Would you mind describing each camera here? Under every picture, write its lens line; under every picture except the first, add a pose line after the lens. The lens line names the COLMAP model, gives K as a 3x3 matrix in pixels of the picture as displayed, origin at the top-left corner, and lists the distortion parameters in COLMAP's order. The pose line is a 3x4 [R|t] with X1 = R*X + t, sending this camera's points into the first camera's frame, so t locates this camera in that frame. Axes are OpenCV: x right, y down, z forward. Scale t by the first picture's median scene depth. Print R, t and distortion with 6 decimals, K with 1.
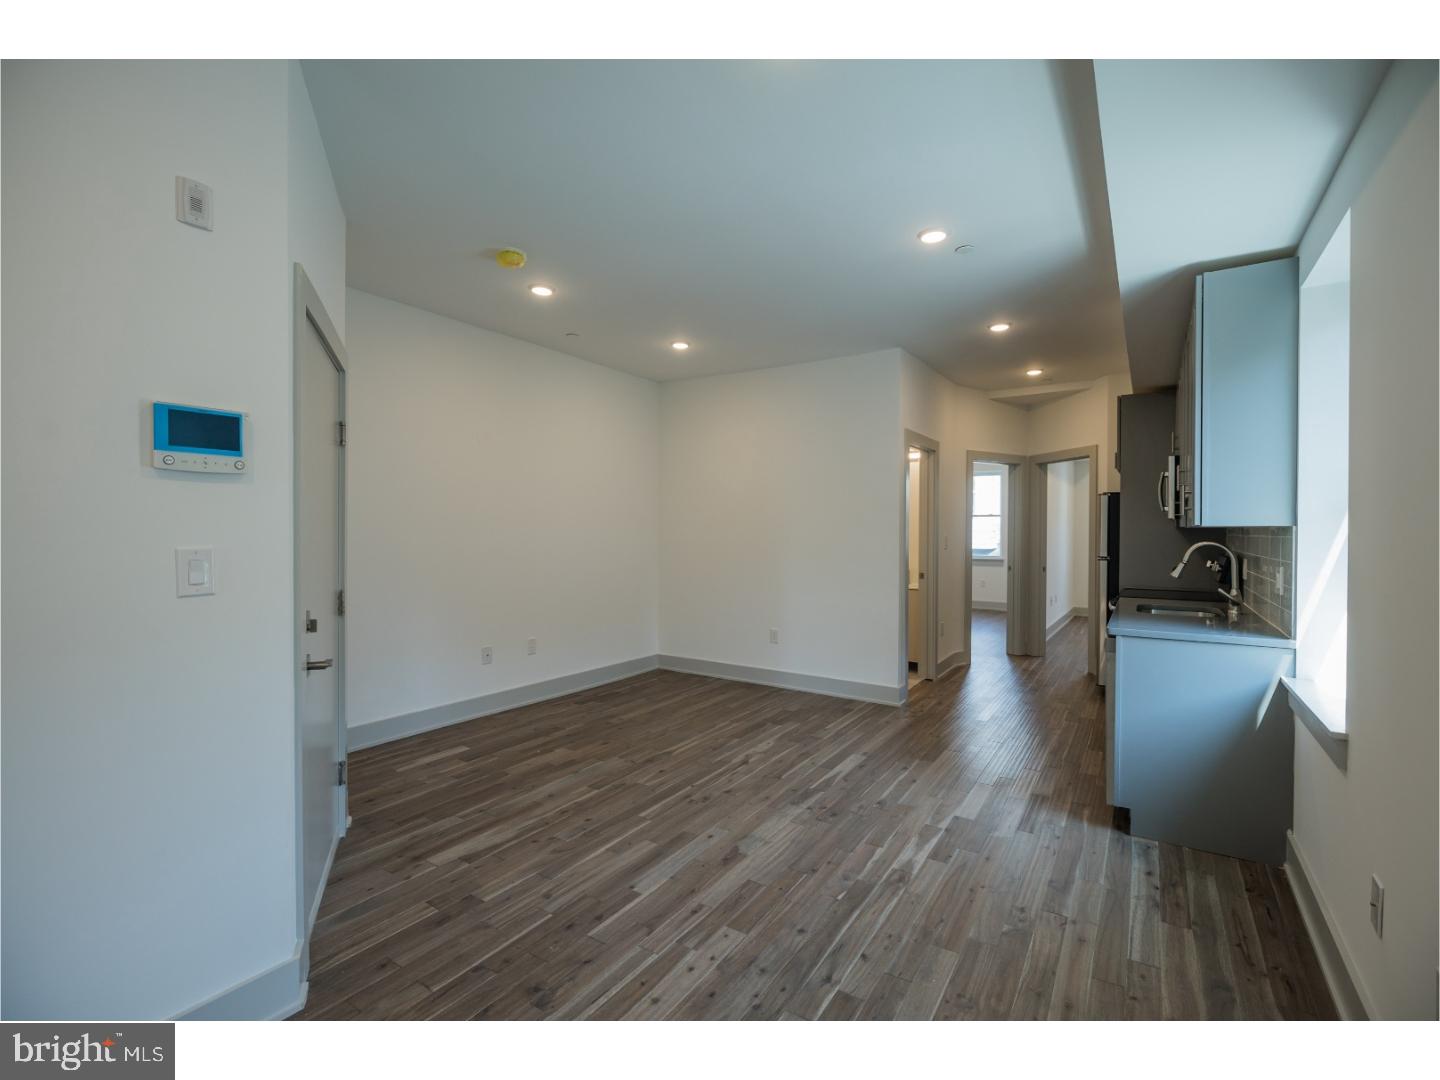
lens RADIAL K [[656.5, 0, 722.0], [0, 656.5, 536.0], [0, 0, 1]] dist [-0.000067, -0.000674]
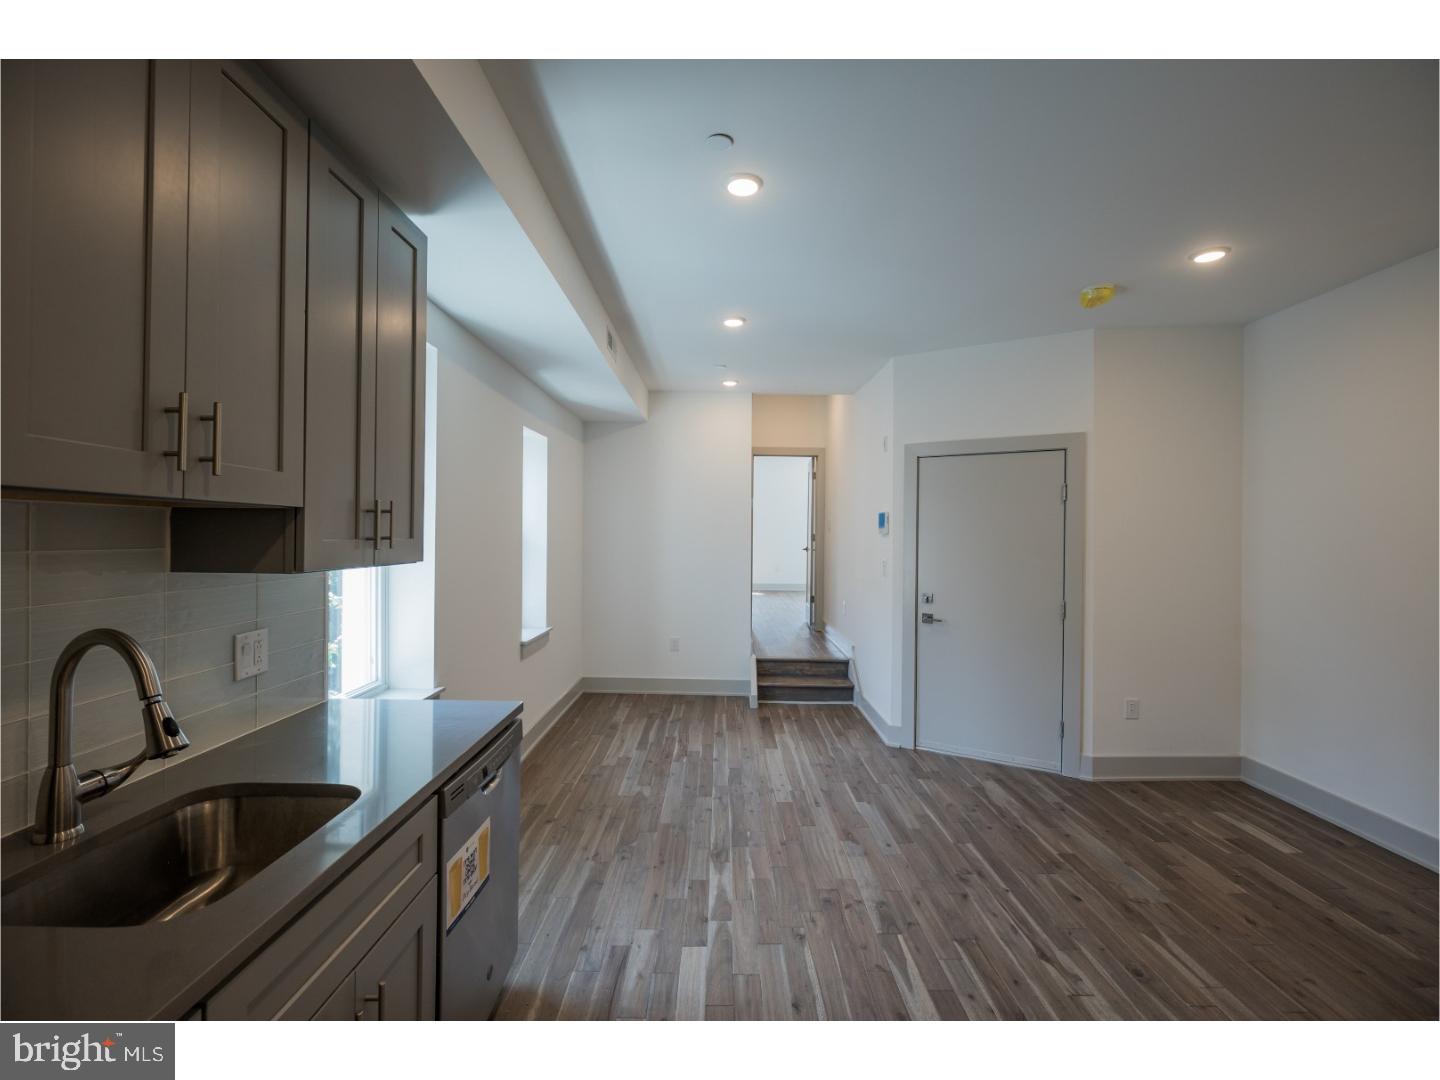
lens RADIAL K [[656.5, 0, 722.0], [0, 656.5, 536.0], [0, 0, 1]] dist [-0.000067, -0.000674]
pose [[-0.837044, -0.011249, -0.547020, 0.661992], [-0.017559, 0.999826, 0.006307, -0.044694], [0.546854, 0.014884, -0.837096, 1.428066]]
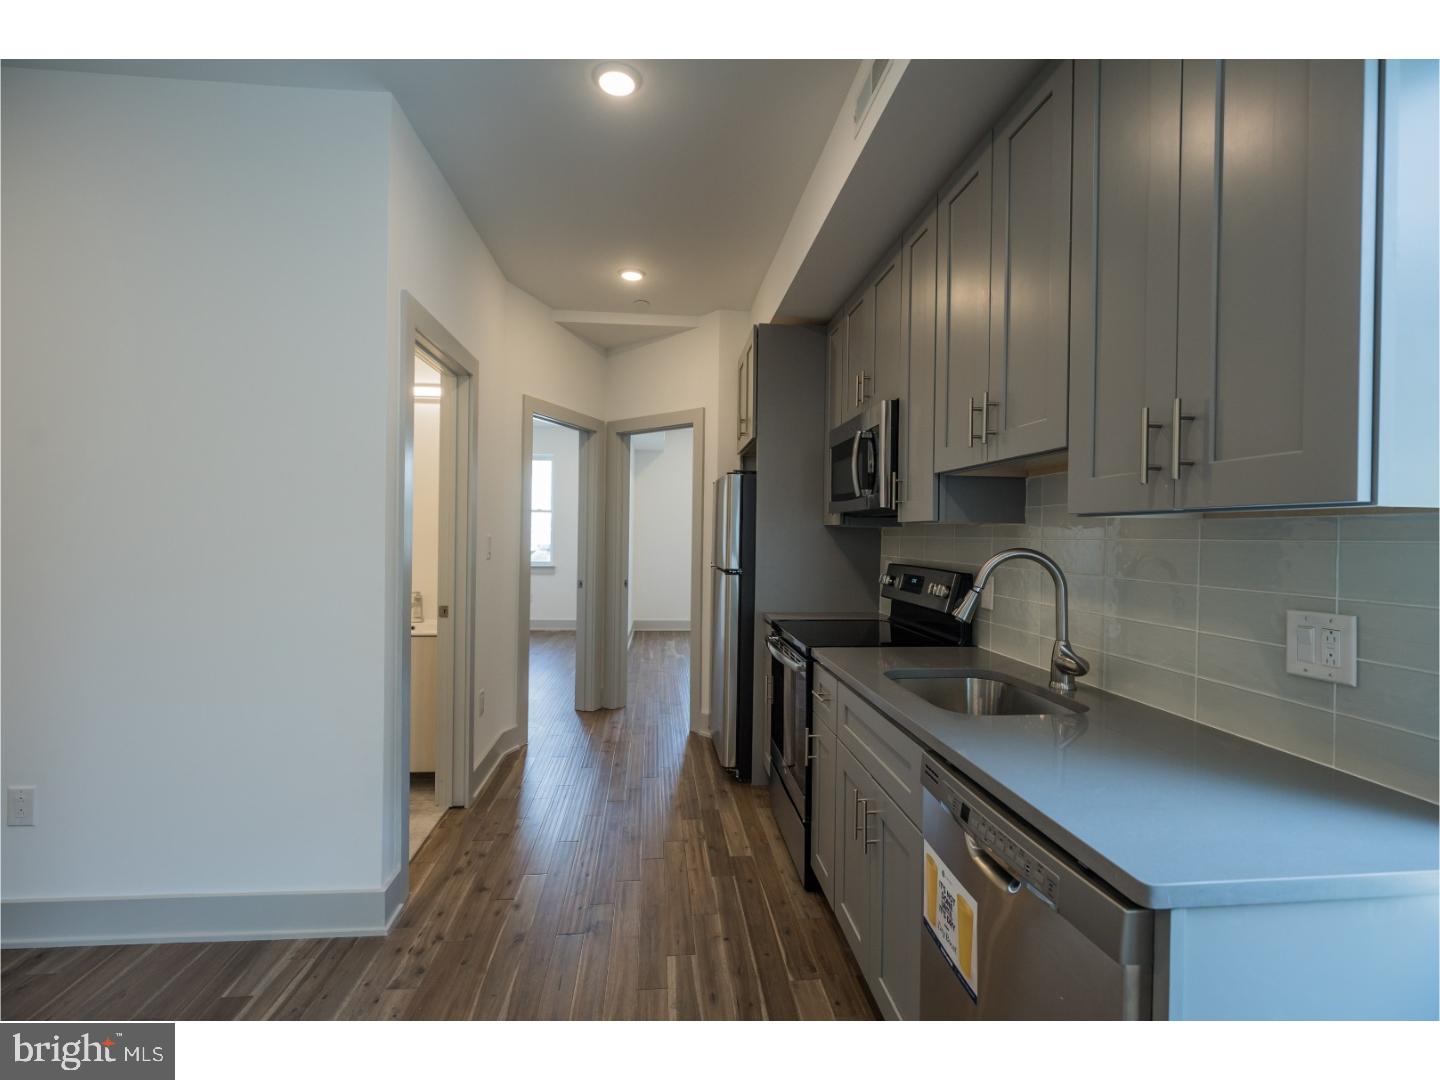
lens RADIAL K [[656.5, 0, 722.0], [0, 656.5, 536.0], [0, 0, 1]] dist [-0.000067, -0.000674]
pose [[0.773294, 0.003906, 0.634035, 0.236904], [-0.003609, 0.999992, -0.001760, -0.000761], [-0.634037, -0.000928, 0.773302, 0.748592]]
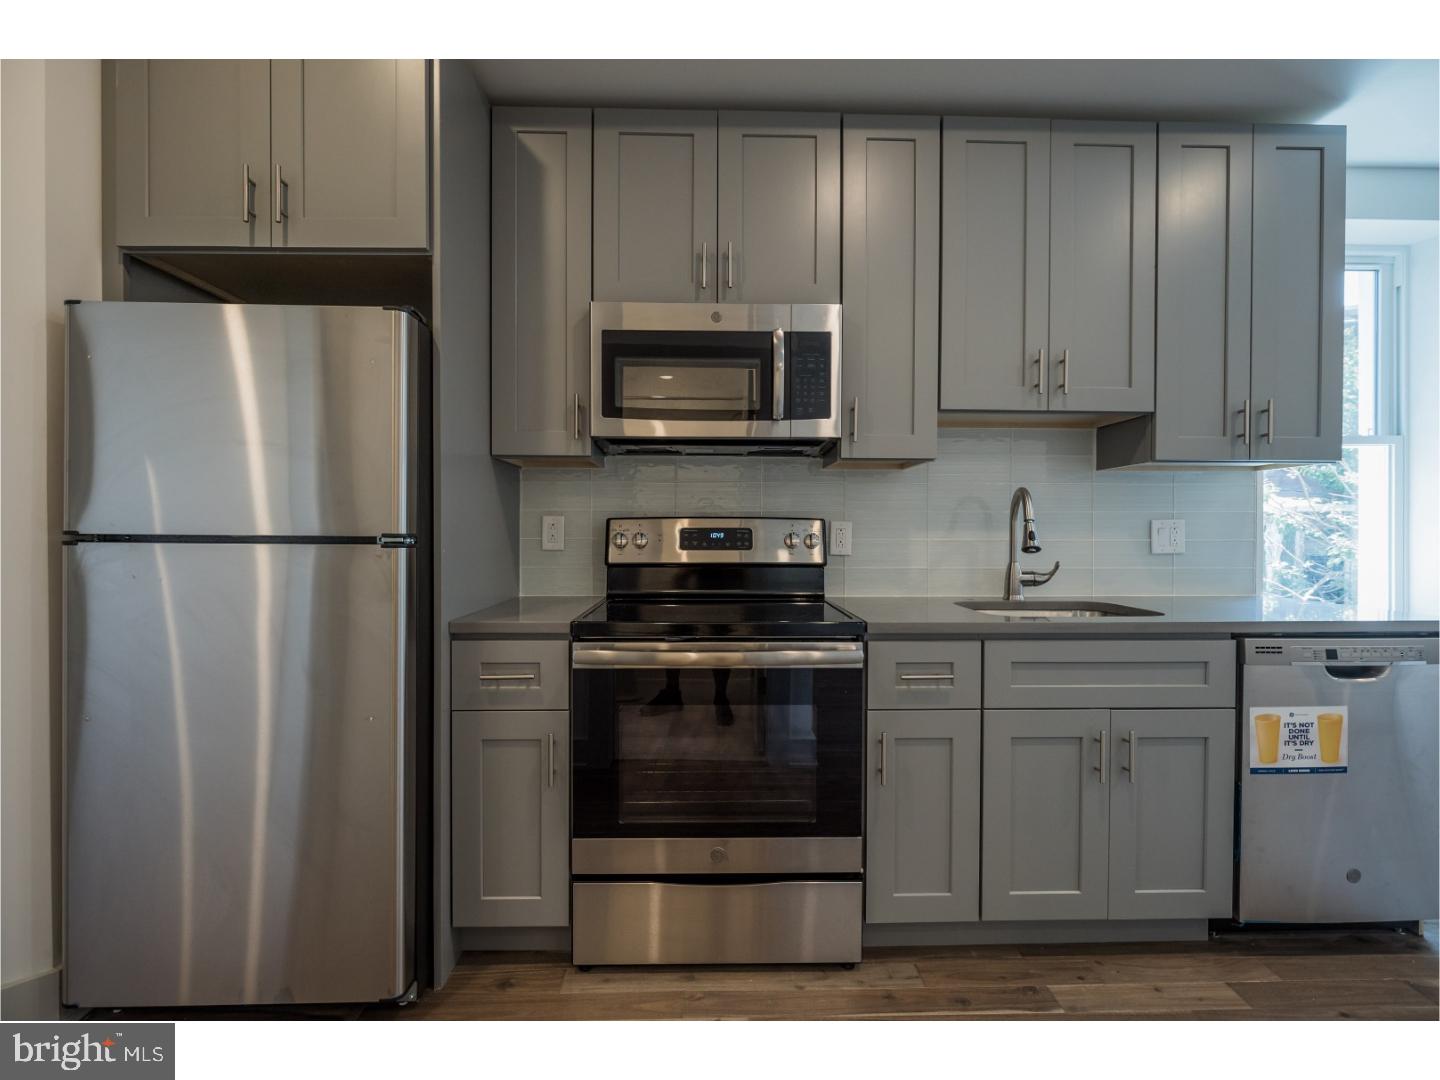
lens RADIAL K [[656.5, 0, 722.0], [0, 656.5, 536.0], [0, 0, 1]] dist [-0.000067, -0.000674]
pose [[-0.572451, -0.008792, 0.819892, 0.402035], [0.003169, 0.999911, 0.012934, 0.043687], [-0.819933, 0.010002, -0.572372, 1.562880]]
